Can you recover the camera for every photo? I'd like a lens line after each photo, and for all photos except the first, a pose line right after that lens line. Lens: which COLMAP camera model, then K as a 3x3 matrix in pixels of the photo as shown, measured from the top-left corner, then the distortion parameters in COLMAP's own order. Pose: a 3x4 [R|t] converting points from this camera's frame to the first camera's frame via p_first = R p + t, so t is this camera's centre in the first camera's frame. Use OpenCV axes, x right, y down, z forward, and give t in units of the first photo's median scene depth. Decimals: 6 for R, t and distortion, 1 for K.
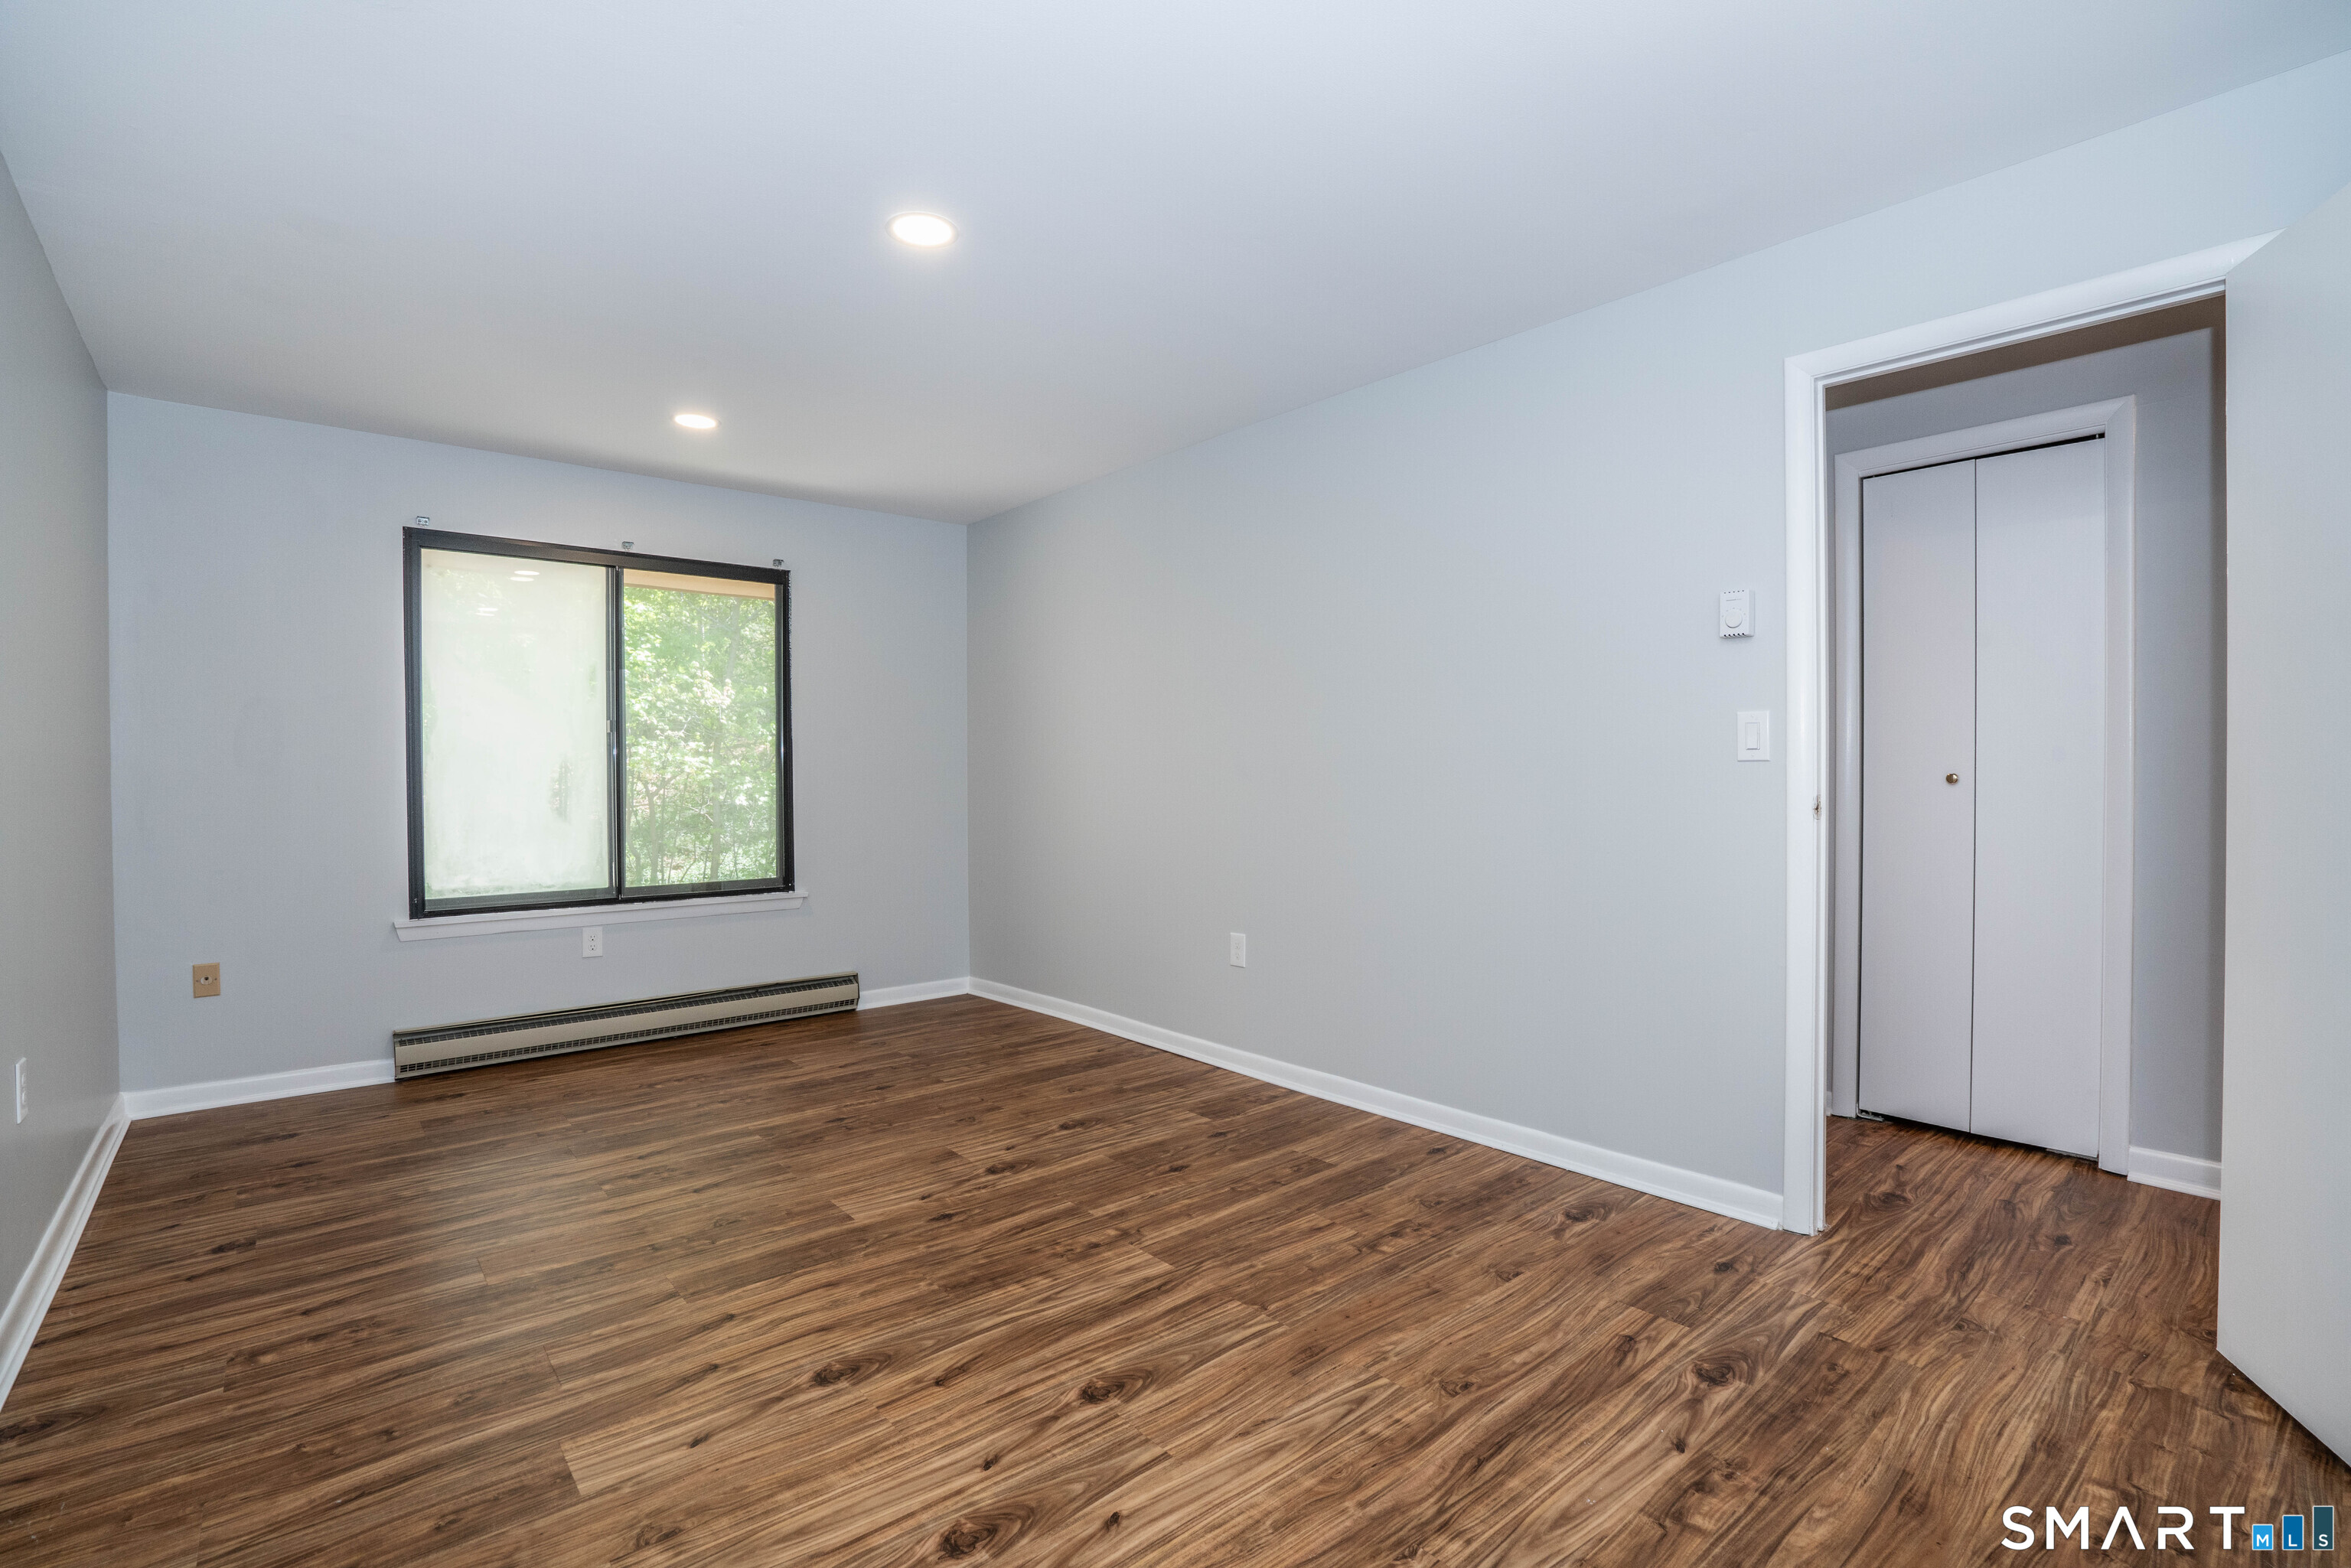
lens RADIAL K [[1064.6, 0, 1175.5], [0, 1064.6, 784.0], [0, 0, 1]] dist [-0.064548, 0.027529]
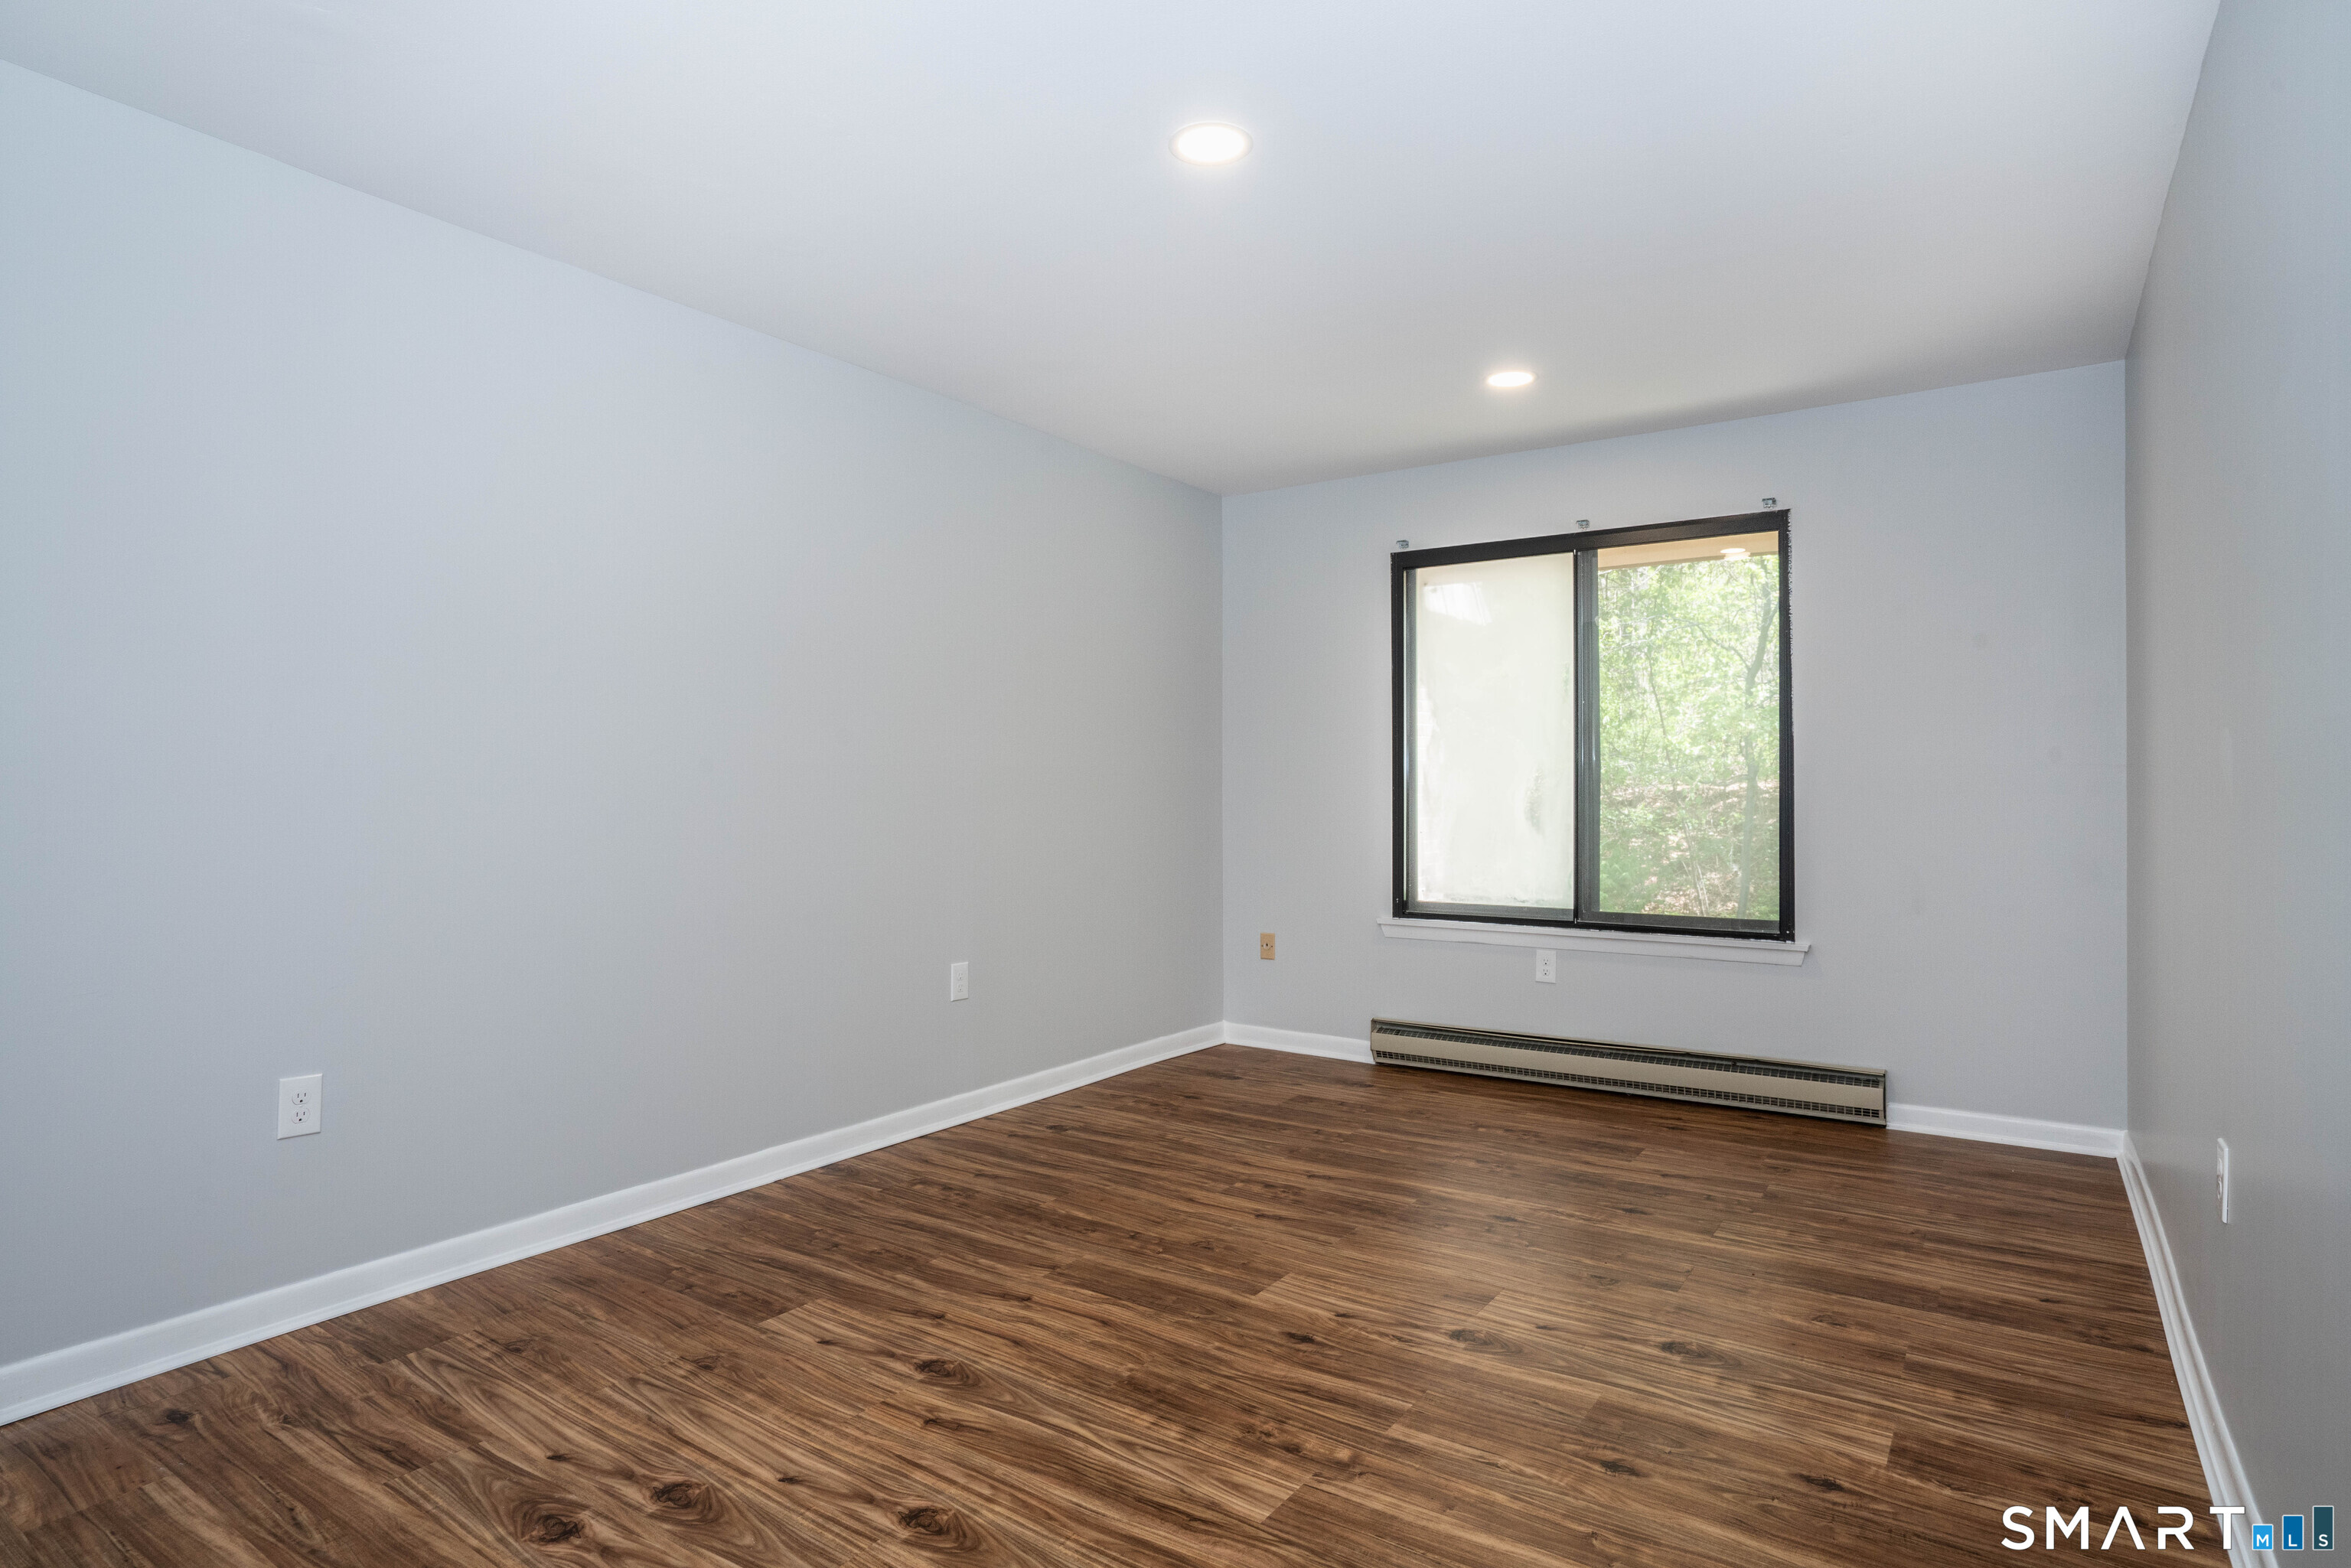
lens RADIAL K [[1243.1, 0, 1175.5], [0, 1243.1, 784.0], [0, 0, 1]] dist [-0.049474, 0.035428]
pose [[0.256698, 0.002293, -0.966489, 0.604489], [-0.008835, 0.999961, 0.000026, -0.008089], [0.966451, 0.008532, 0.256709, 0.607687]]
